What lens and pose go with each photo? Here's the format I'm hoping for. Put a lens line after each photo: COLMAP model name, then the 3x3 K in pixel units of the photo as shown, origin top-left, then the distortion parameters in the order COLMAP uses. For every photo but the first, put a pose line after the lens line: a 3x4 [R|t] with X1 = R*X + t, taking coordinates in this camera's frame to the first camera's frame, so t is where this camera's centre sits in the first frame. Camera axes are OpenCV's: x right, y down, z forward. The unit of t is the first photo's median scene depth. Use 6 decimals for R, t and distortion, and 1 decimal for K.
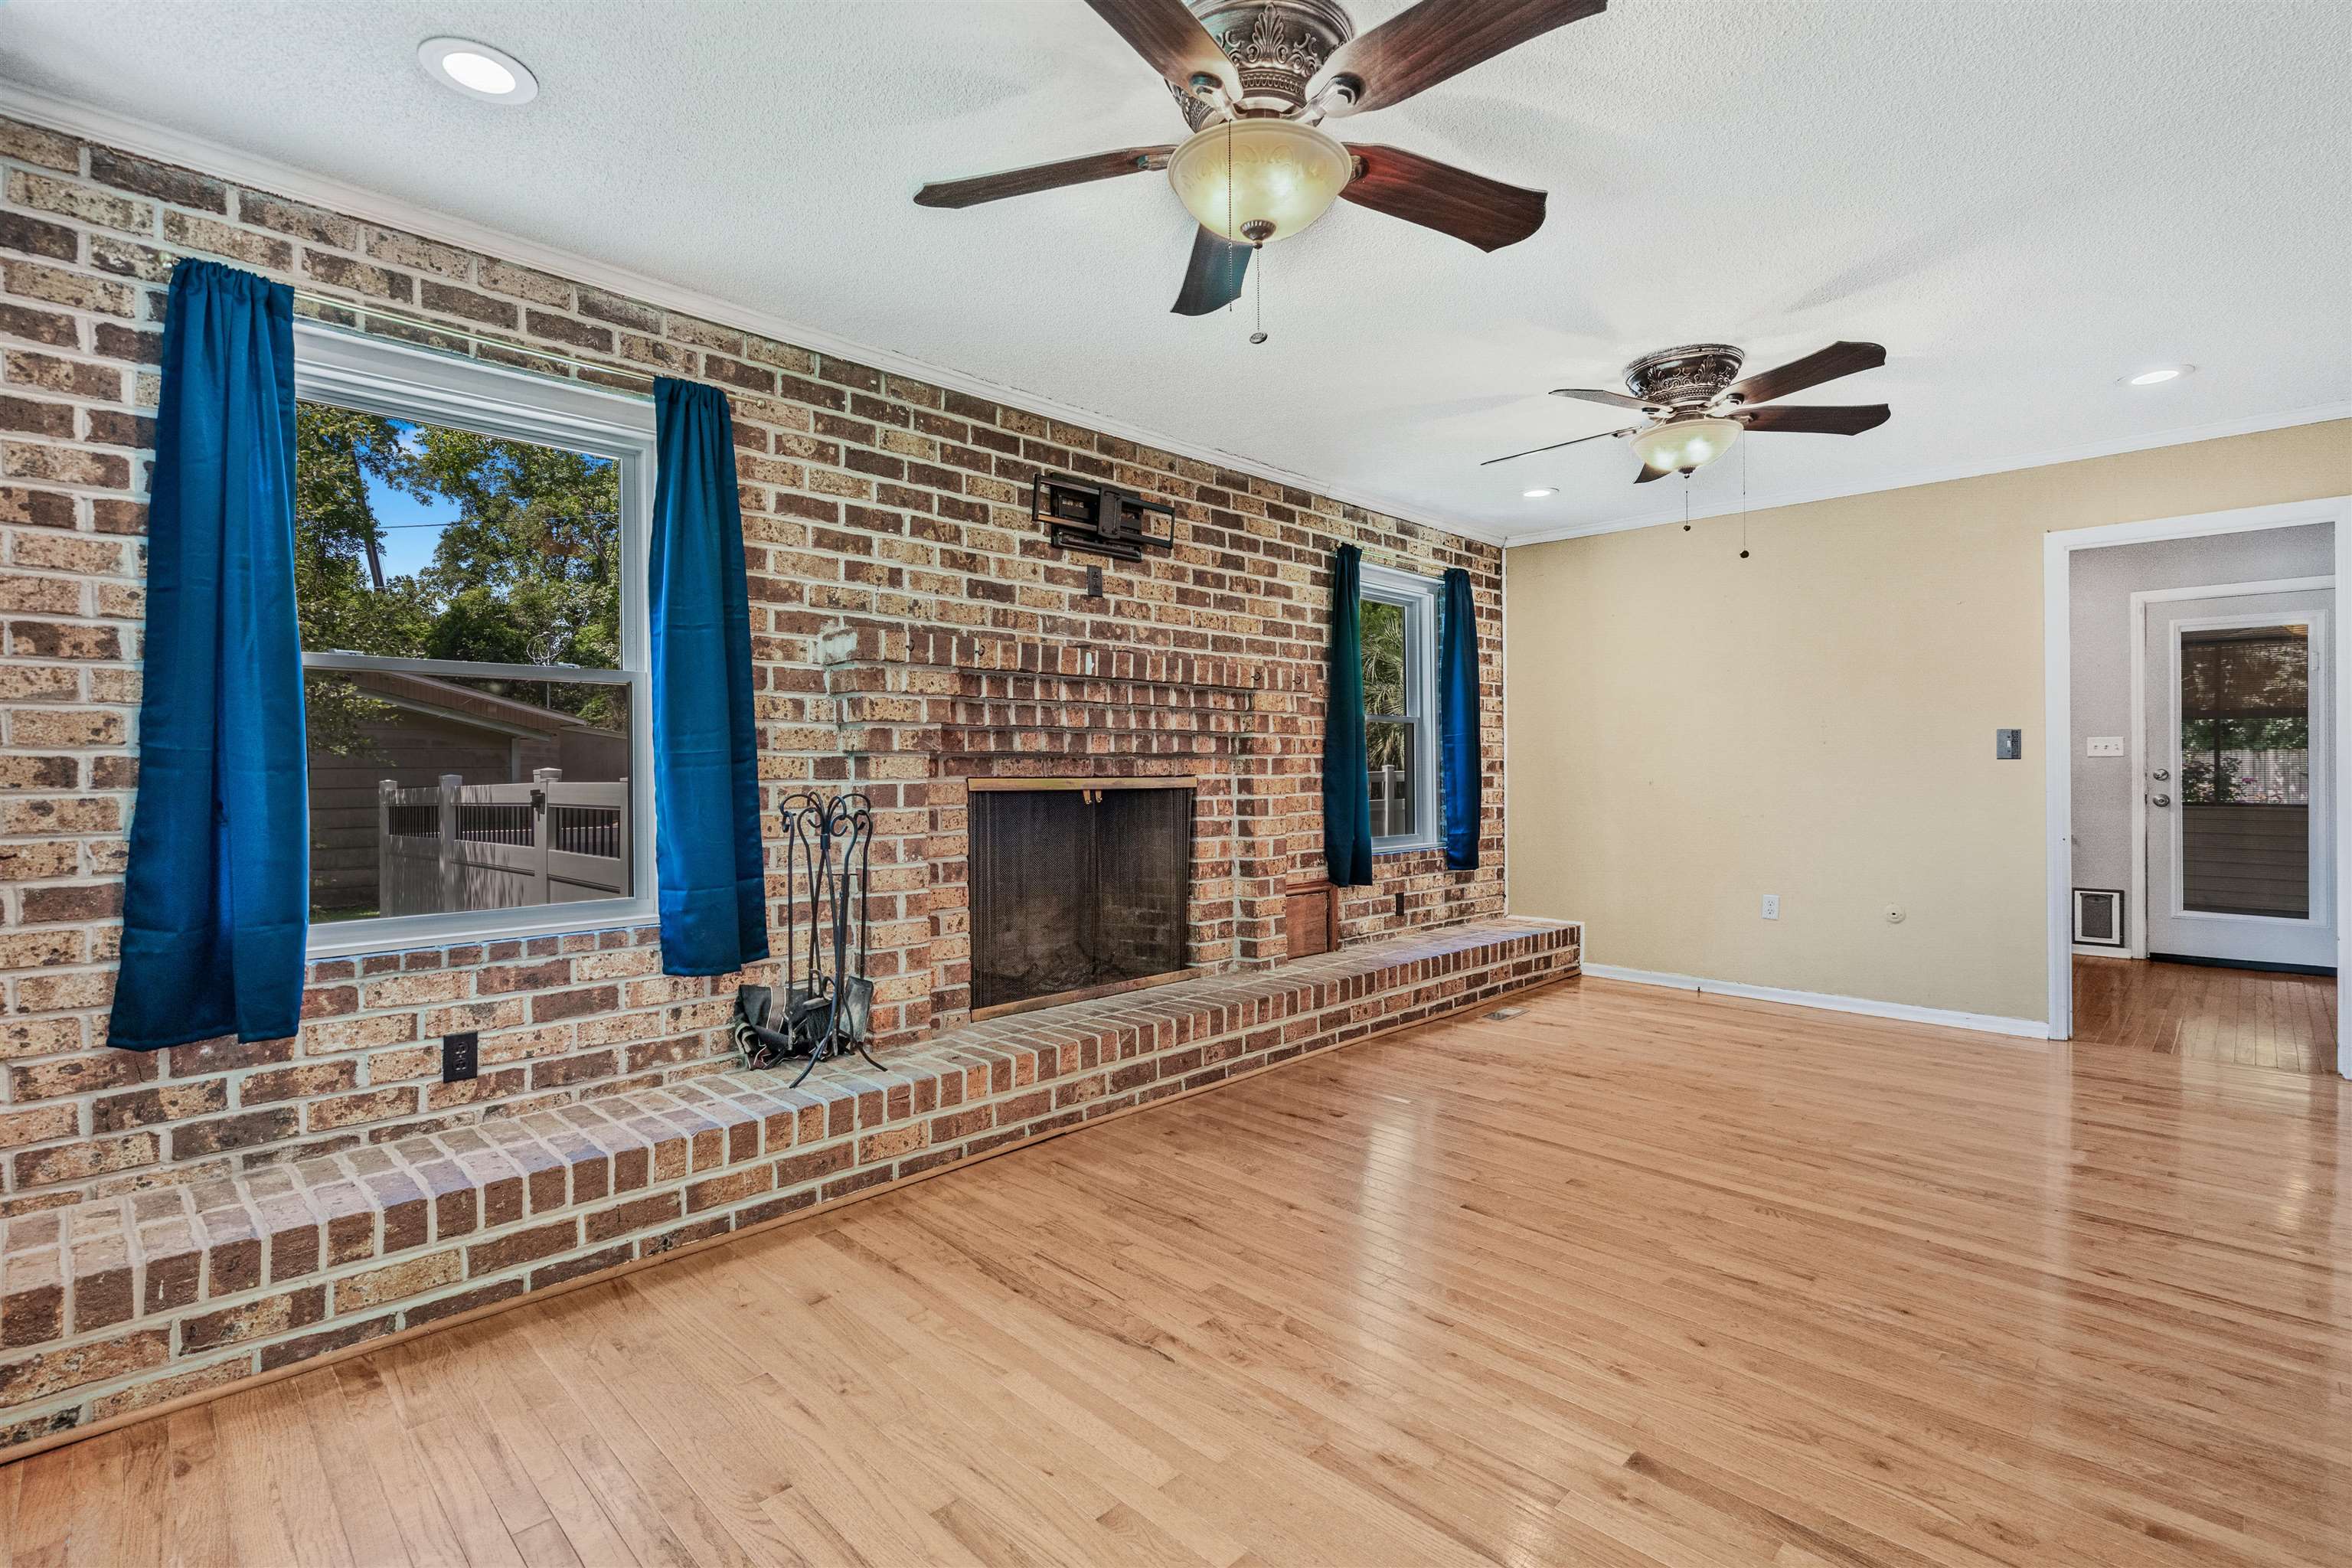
lens RADIAL K [[1070.7, 0, 1178.5], [0, 1070.7, 783.2], [0, 0, 1]] dist [-0.011256, 0.003565]
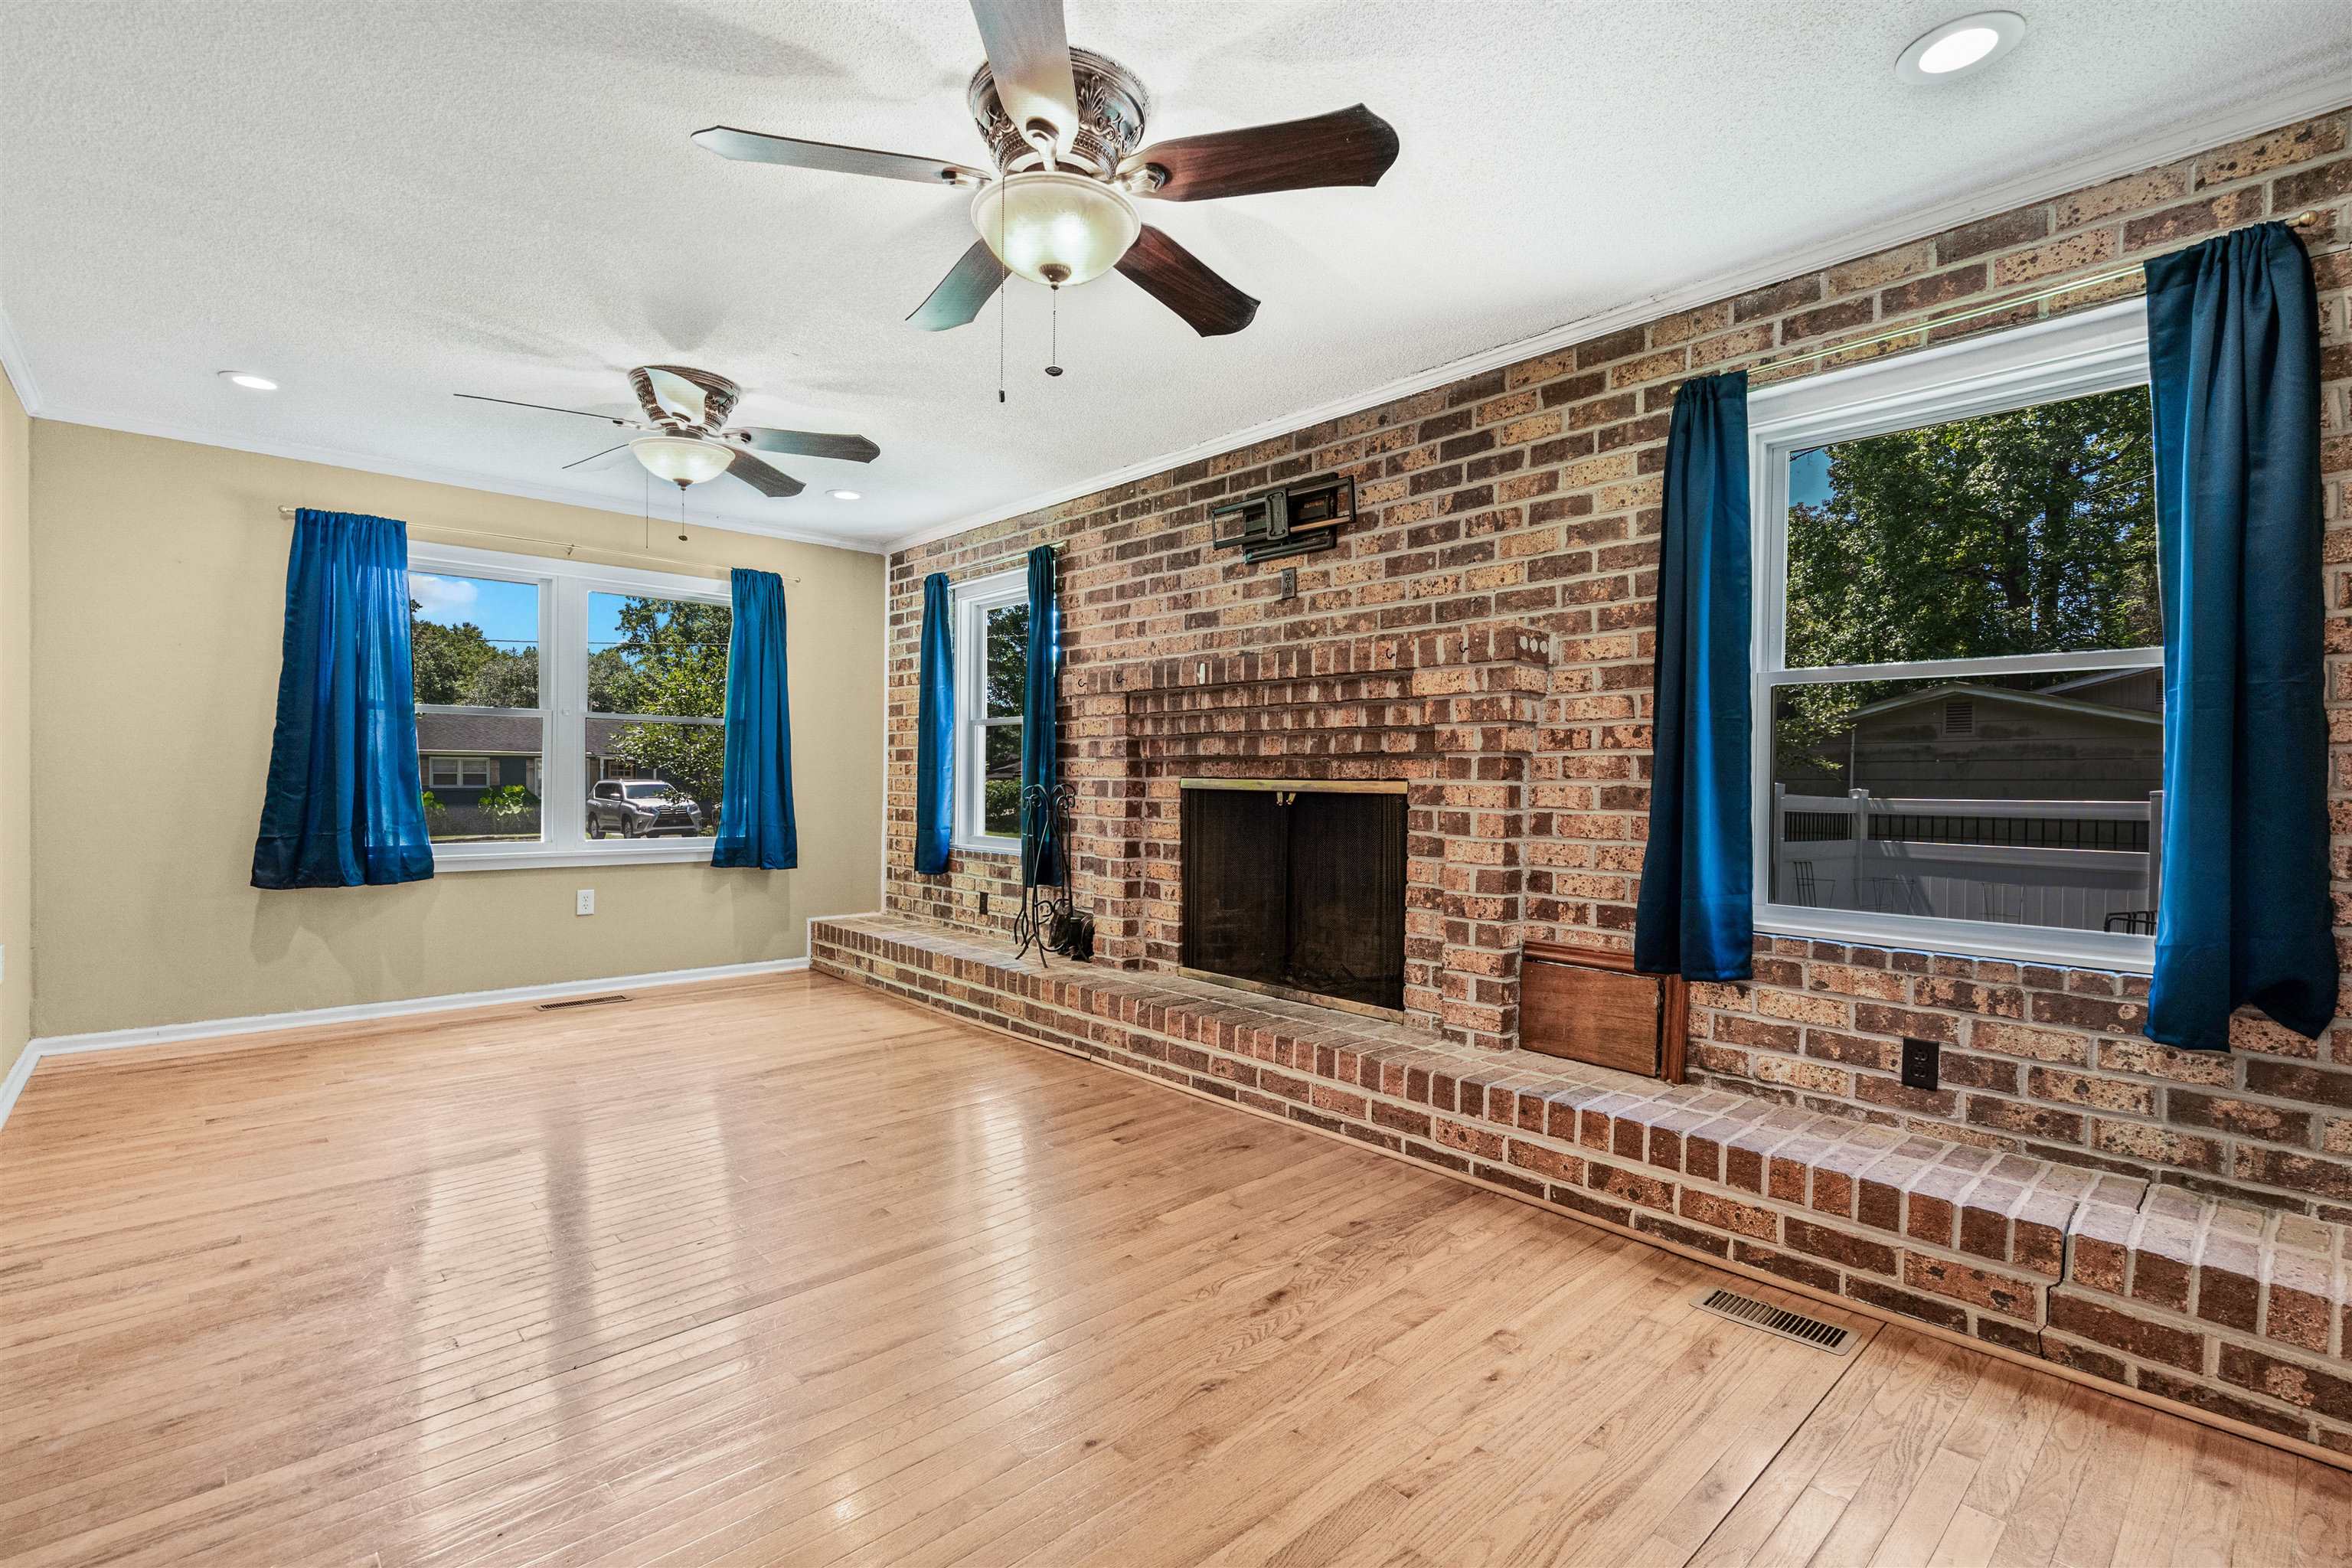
lens RADIAL K [[1070.7, 0, 1179.8], [0, 1070.7, 802.7], [0, 0, 1]] dist [-0.011256, 0.003565]
pose [[-0.039670, 0.030763, -0.998739, 0.904329], [-0.018785, 0.999326, 0.031527, -0.012999], [0.999036, 0.020012, -0.039065, 0.913673]]
